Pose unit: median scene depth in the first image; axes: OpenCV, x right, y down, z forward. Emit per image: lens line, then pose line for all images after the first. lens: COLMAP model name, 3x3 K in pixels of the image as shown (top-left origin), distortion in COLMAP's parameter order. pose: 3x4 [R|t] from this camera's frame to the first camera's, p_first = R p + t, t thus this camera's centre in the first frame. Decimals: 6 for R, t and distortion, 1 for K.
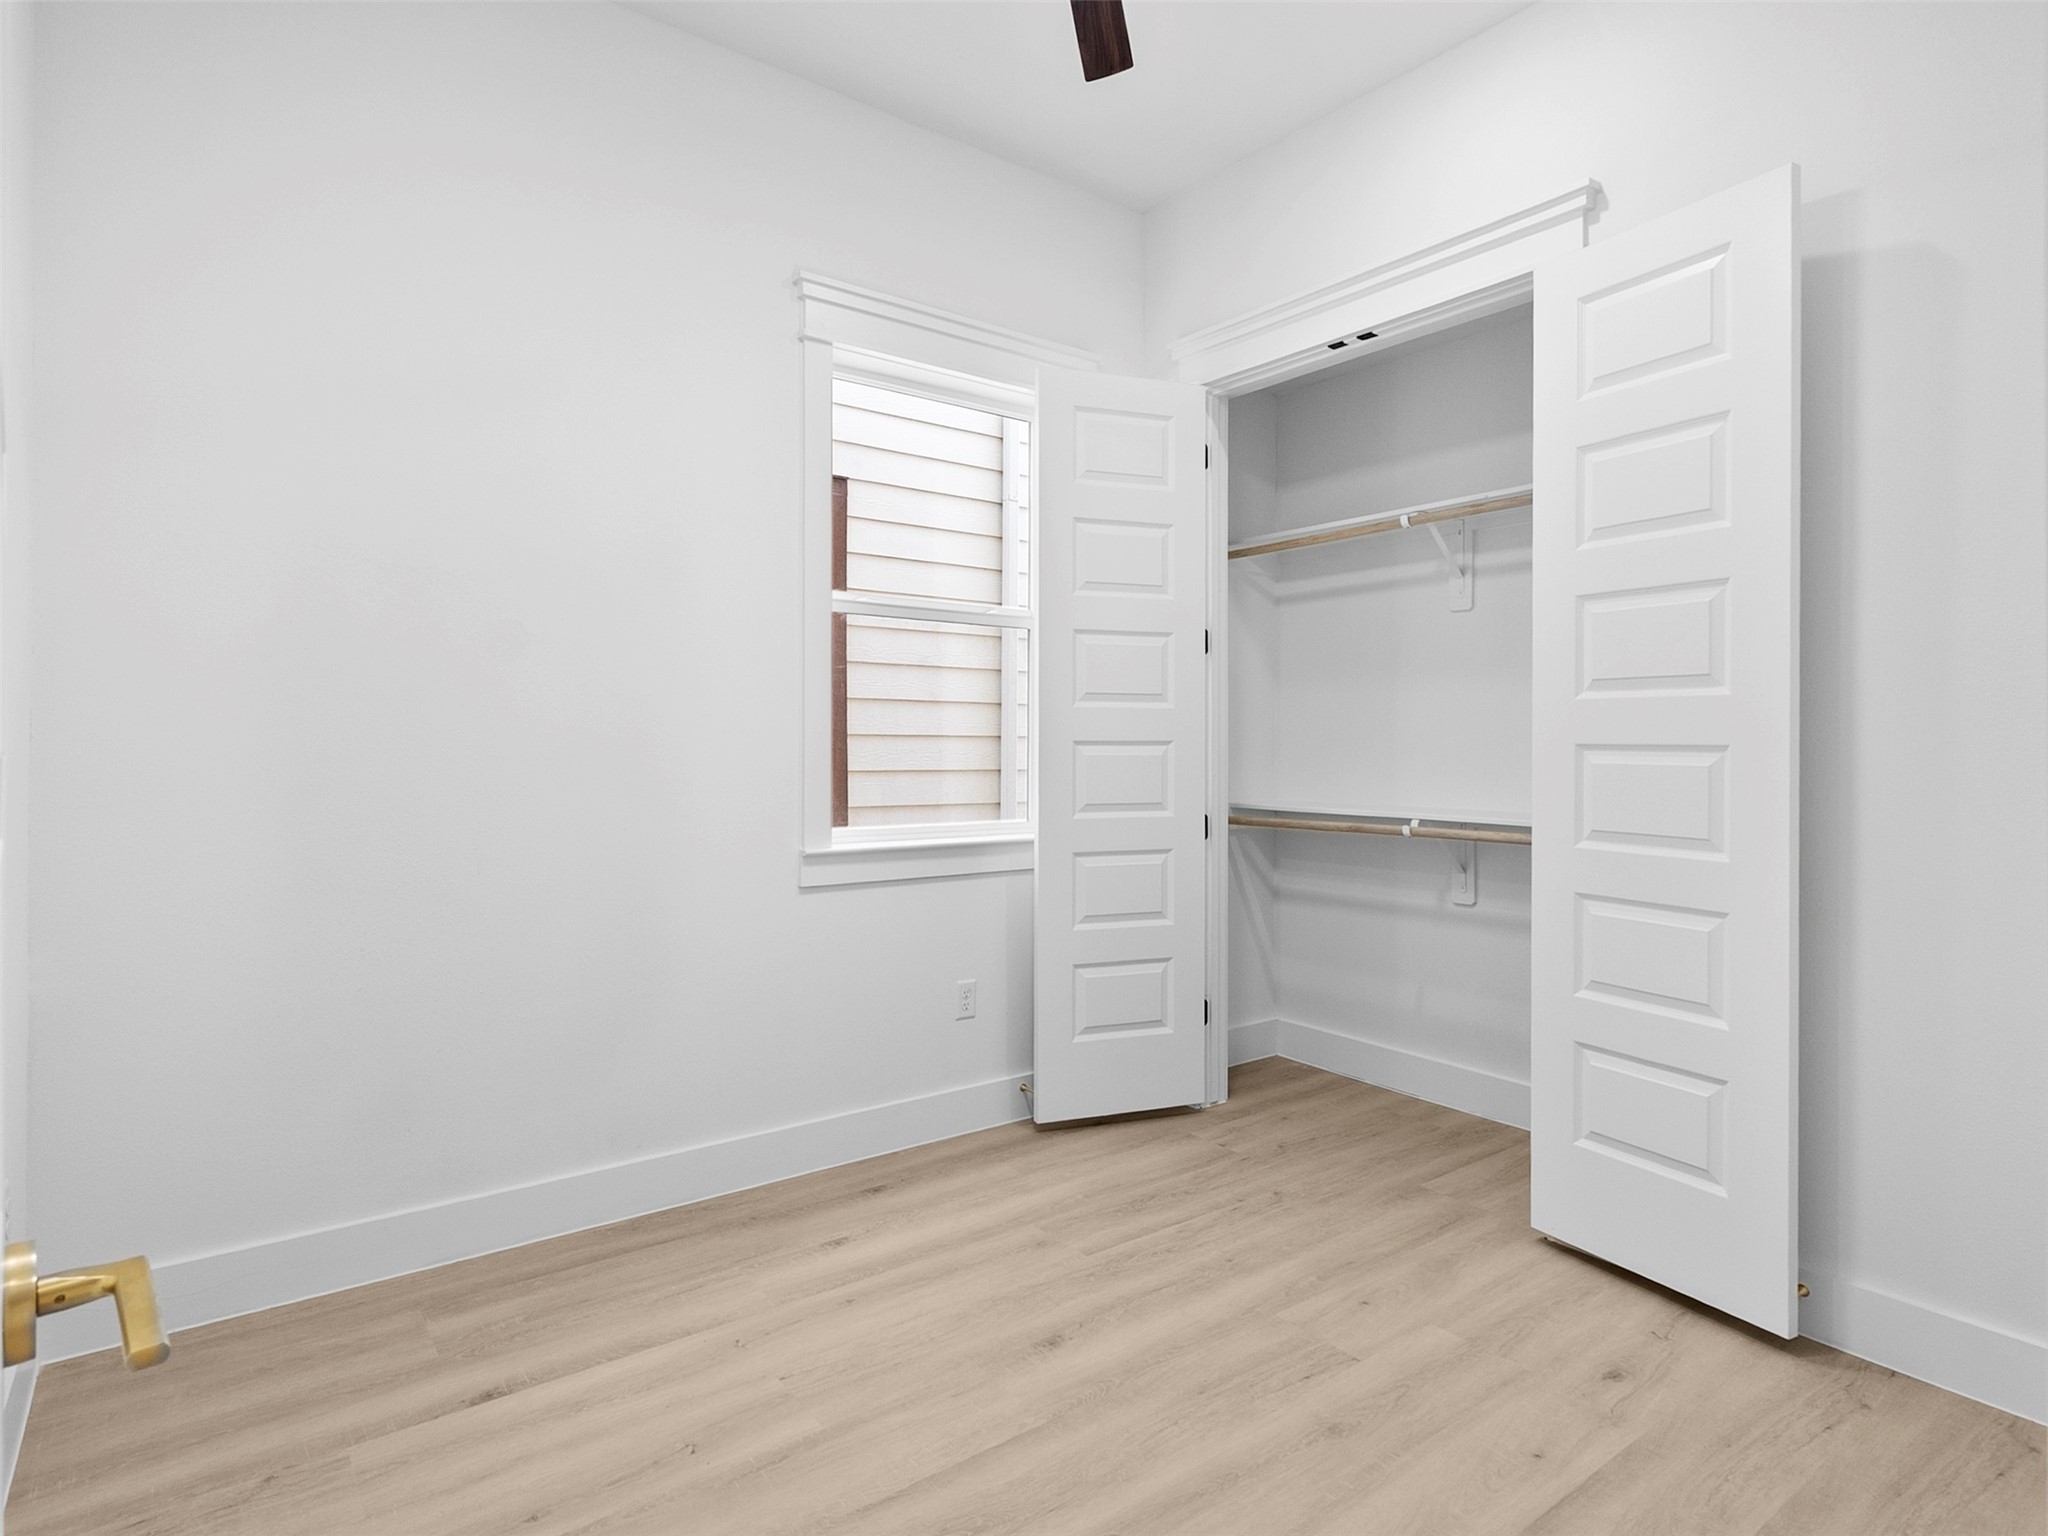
lens RADIAL K [[1114.6, 0, 1025.4], [0, 1114.6, 756.5], [0, 0, 1]] dist [-0.005514, 0.002878]
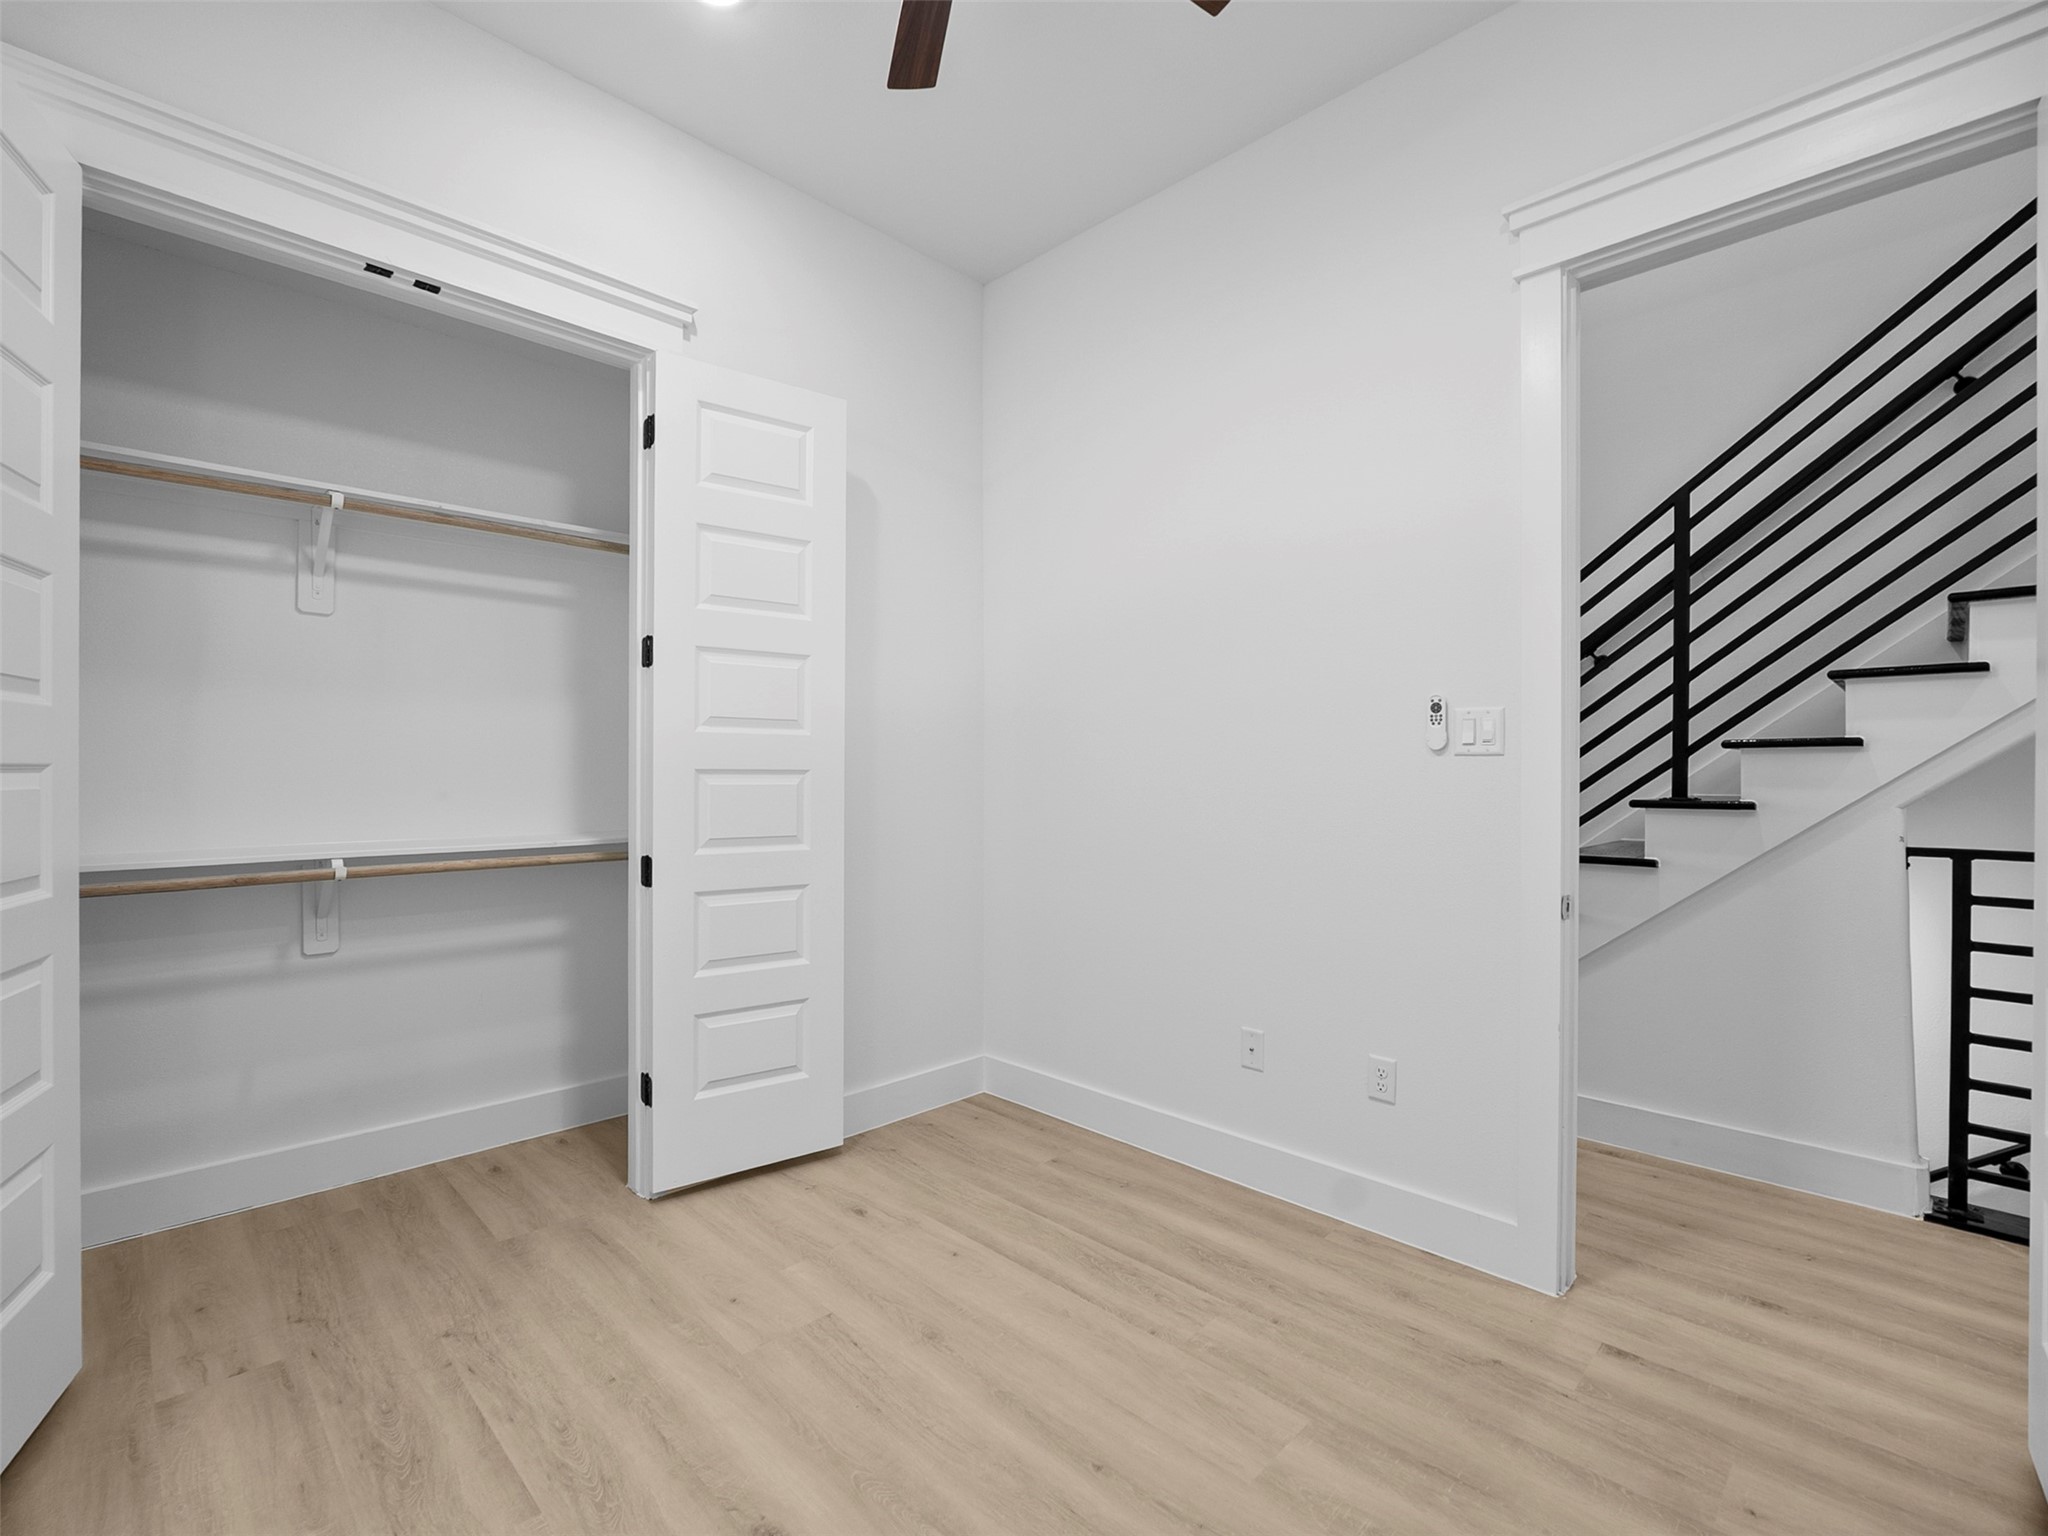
lens RADIAL K [[923.6, 0, 1020.8], [0, 923.6, 784.4], [0, 0, 1]] dist [-0.000940, -0.000049]
pose [[-0.136471, -0.019722, 0.990448, -0.578961], [0.007367, 0.999754, 0.020922, -0.014510], [-0.990617, 0.010152, -0.136292, 0.828398]]
